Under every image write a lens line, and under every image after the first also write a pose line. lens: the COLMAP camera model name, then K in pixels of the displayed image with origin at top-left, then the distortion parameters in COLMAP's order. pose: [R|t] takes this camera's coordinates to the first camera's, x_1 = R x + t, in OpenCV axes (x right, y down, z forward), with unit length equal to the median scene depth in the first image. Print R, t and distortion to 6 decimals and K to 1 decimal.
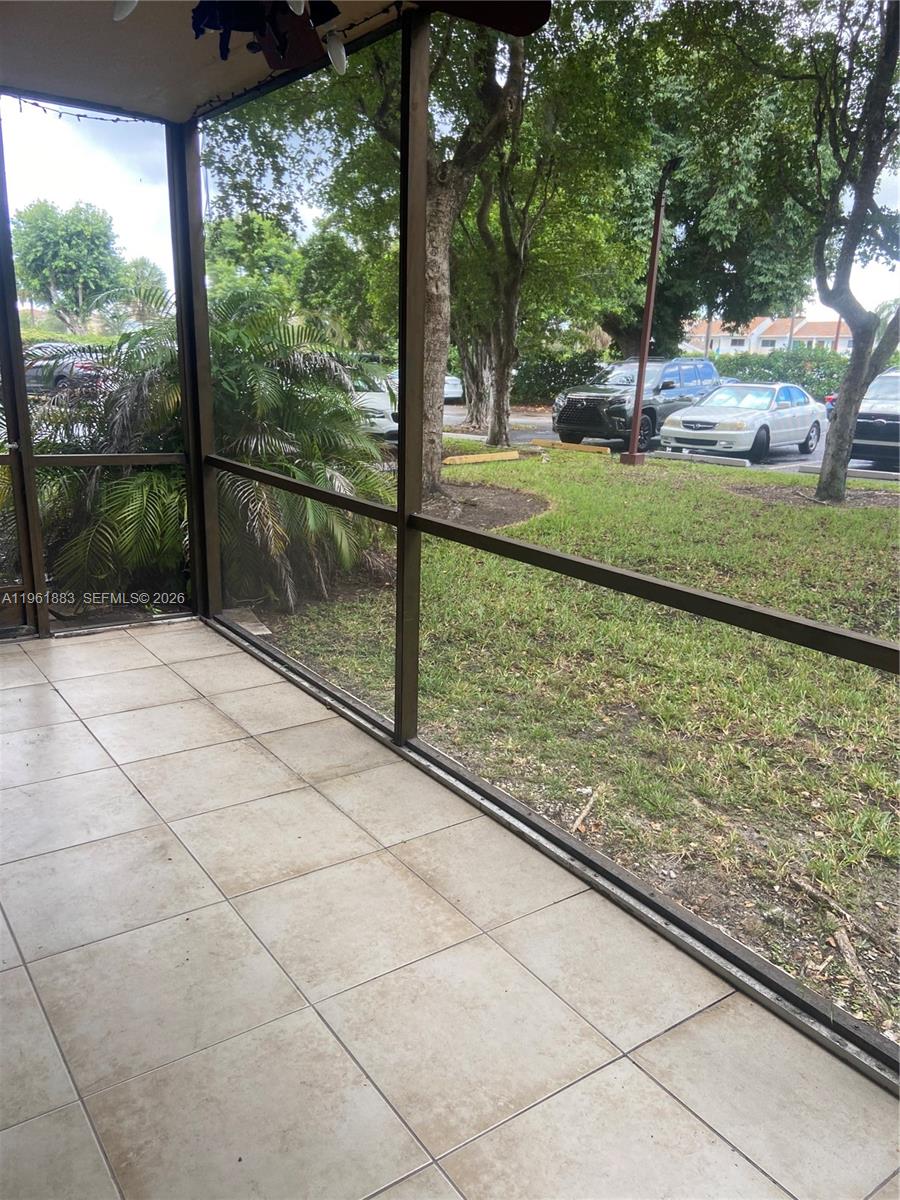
lens RADIAL K [[893.0, 0, 463.2], [0, 893.0, 601.3], [0, 0, 1]] dist [0.130990, -0.156298]
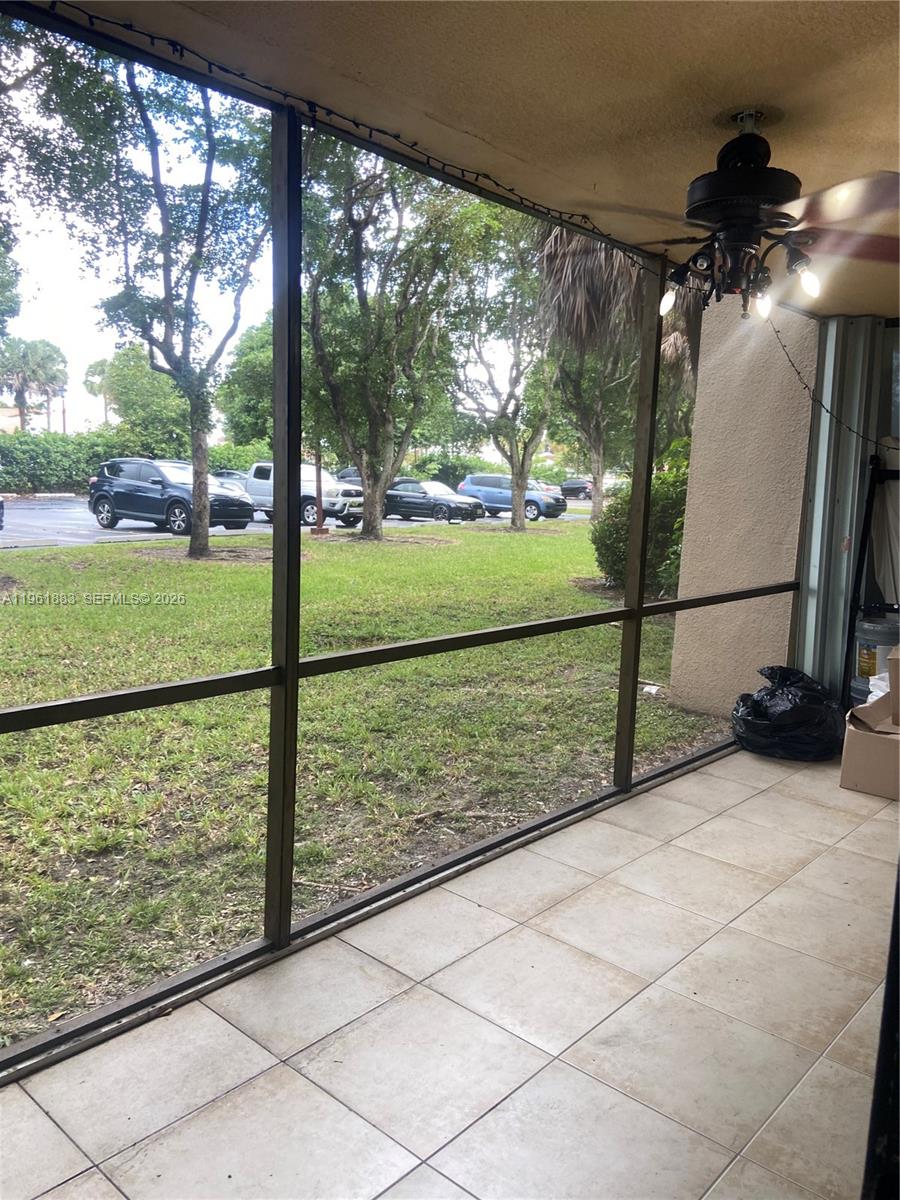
lens RADIAL K [[893.0, 0, 463.2], [0, 893.0, 601.3], [0, 0, 1]] dist [0.130990, -0.156298]
pose [[-0.206578, -0.182702, 0.961221, -1.132090], [0.208043, 0.951744, 0.225612, -0.391315], [-0.956056, 0.246582, -0.158599, 1.214708]]
